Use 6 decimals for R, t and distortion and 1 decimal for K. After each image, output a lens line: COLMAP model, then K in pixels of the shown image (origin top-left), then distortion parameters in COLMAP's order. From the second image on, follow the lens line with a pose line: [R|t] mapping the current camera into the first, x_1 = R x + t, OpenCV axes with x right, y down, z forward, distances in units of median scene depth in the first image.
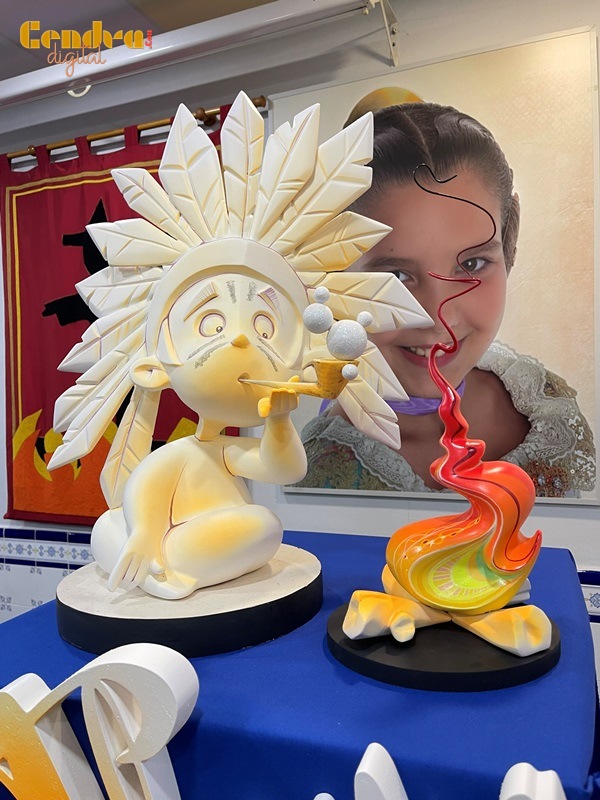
lens RADIAL K [[616.6, 0, 313.1], [0, 616.6, 412.0], [0, 0, 1]] dist [0.015301, -0.001941]
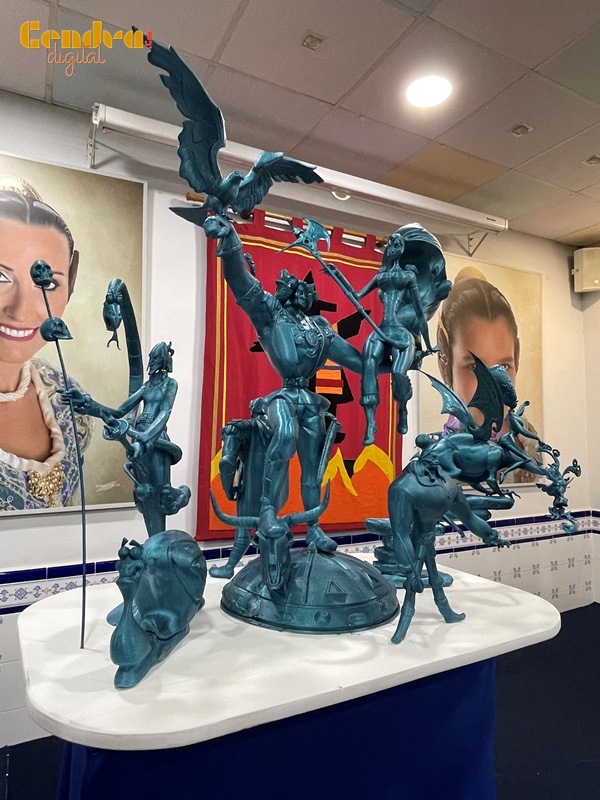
lens RADIAL K [[512.1, 0, 298.9], [0, 512.1, 396.2], [0, 0, 1]] dist [-0.004782, -0.004740]
pose [[0.648951, 0.082095, 0.756388, -3.998198], [-0.000135, 0.994174, -0.107788, 0.103534], [-0.760830, 0.069847, 0.645181, 1.235146]]
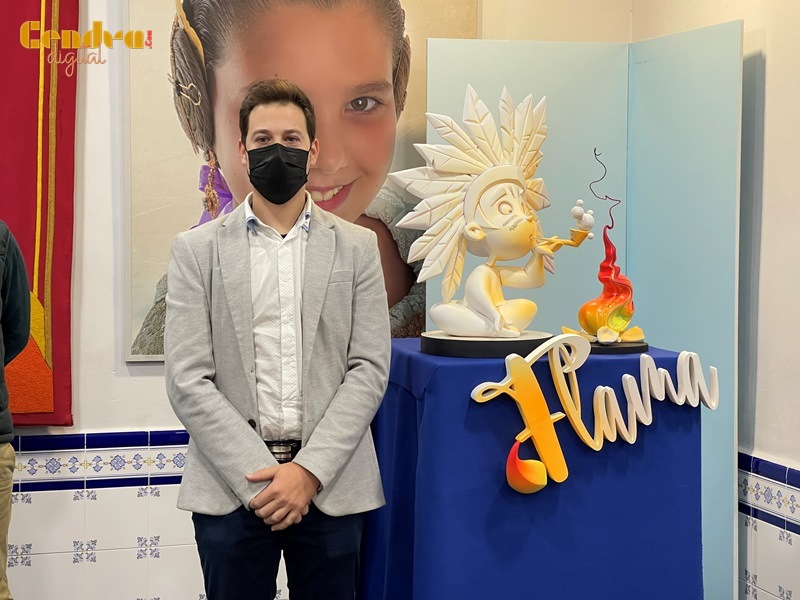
lens RADIAL K [[1491.1, 0, 400.0], [0, 1491.1, 300.0], [0, 0, 1]] dist [0.116069, -0.036333]
pose [[0.800552, -0.001839, 0.599261, -3.008331], [-0.005481, 0.999931, 0.010391, 0.096362], [-0.599239, -0.011603, 0.800486, -2.412782]]
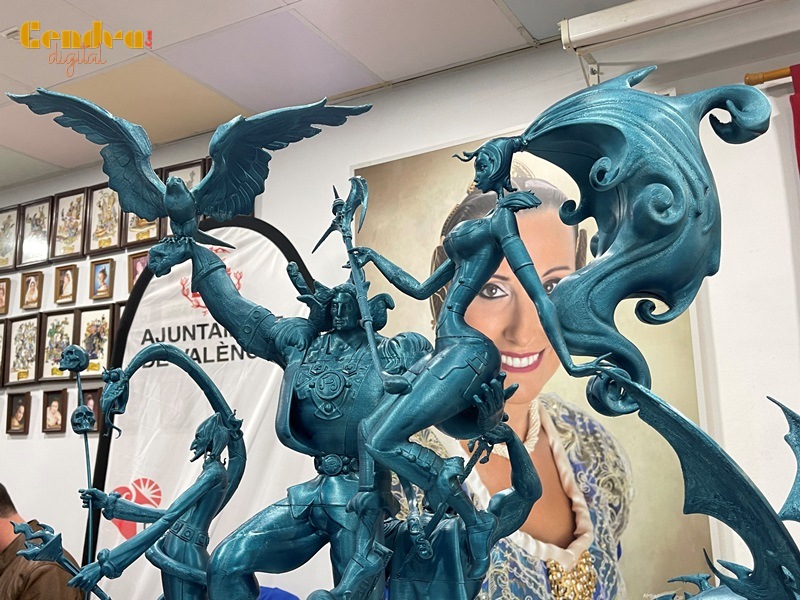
lens RADIAL K [[805.9, 0, 397.5], [0, 805.9, 297.1], [0, 0, 1]] dist [0.070690, -0.134929]
pose [[0.989042, -0.005442, -0.147532, -2.899162], [-0.029948, 0.971147, -0.236594, -0.015817], [0.144562, 0.238419, 0.960343, 0.943848]]
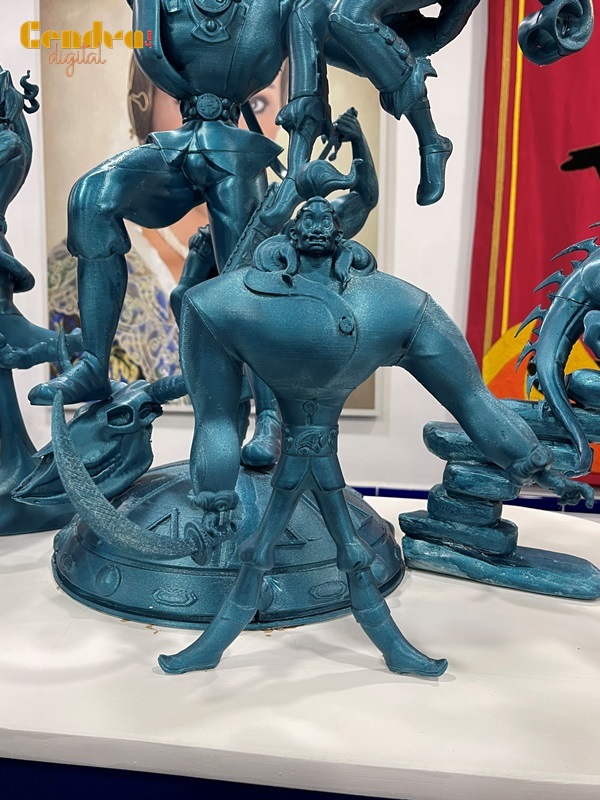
lens RADIAL K [[695.2, 0, 308.3], [0, 695.2, 399.9], [0, 0, 1]] dist [0.043932, -0.052953]
pose [[0.972616, 0.025977, 0.230963, -3.191962], [-0.039693, 0.997700, 0.054941, 0.211044], [-0.229005, -0.062604, 0.971410, 1.212409]]
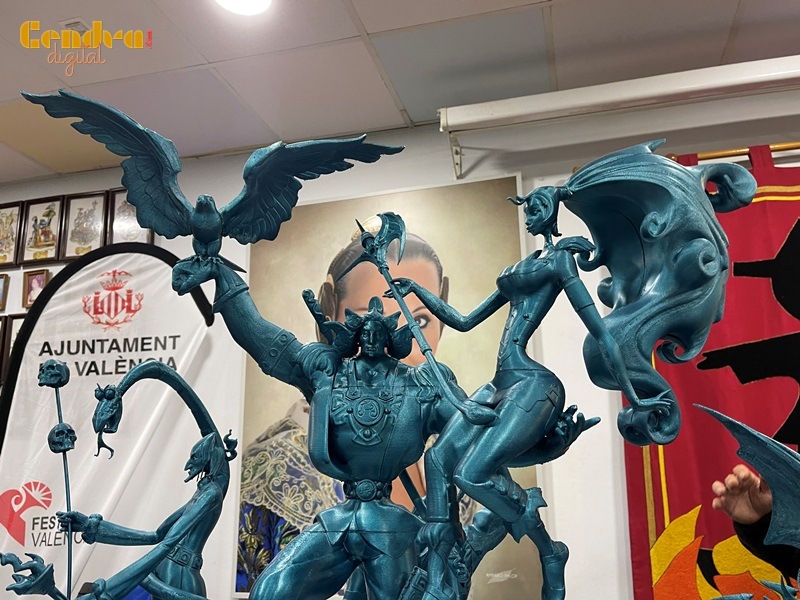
lens RADIAL K [[640.8, 0, 395.5], [0, 640.8, 304.7], [0, 0, 1]] dist [0.060807, -0.077933]
pose [[0.994620, 0.046589, 0.092526, -3.182664], [-0.019524, 0.961464, -0.274238, -0.051552], [-0.101737, 0.270956, 0.957200, 1.102088]]
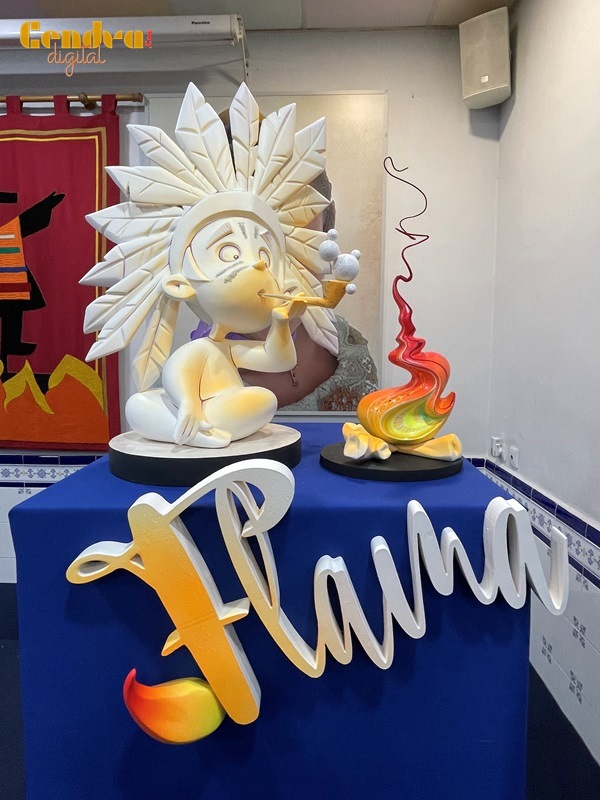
lens RADIAL K [[464.0, 0, 300.0], [0, 464.0, 400.0], [0, 0, 1]] dist [-0.013482, 0.000367]
pose [[0.938072, -0.009083, 0.346321, -0.336377], [-0.015737, 0.997507, 0.068789, 0.097238], [-0.346083, -0.069979, 0.935591, -0.029311]]
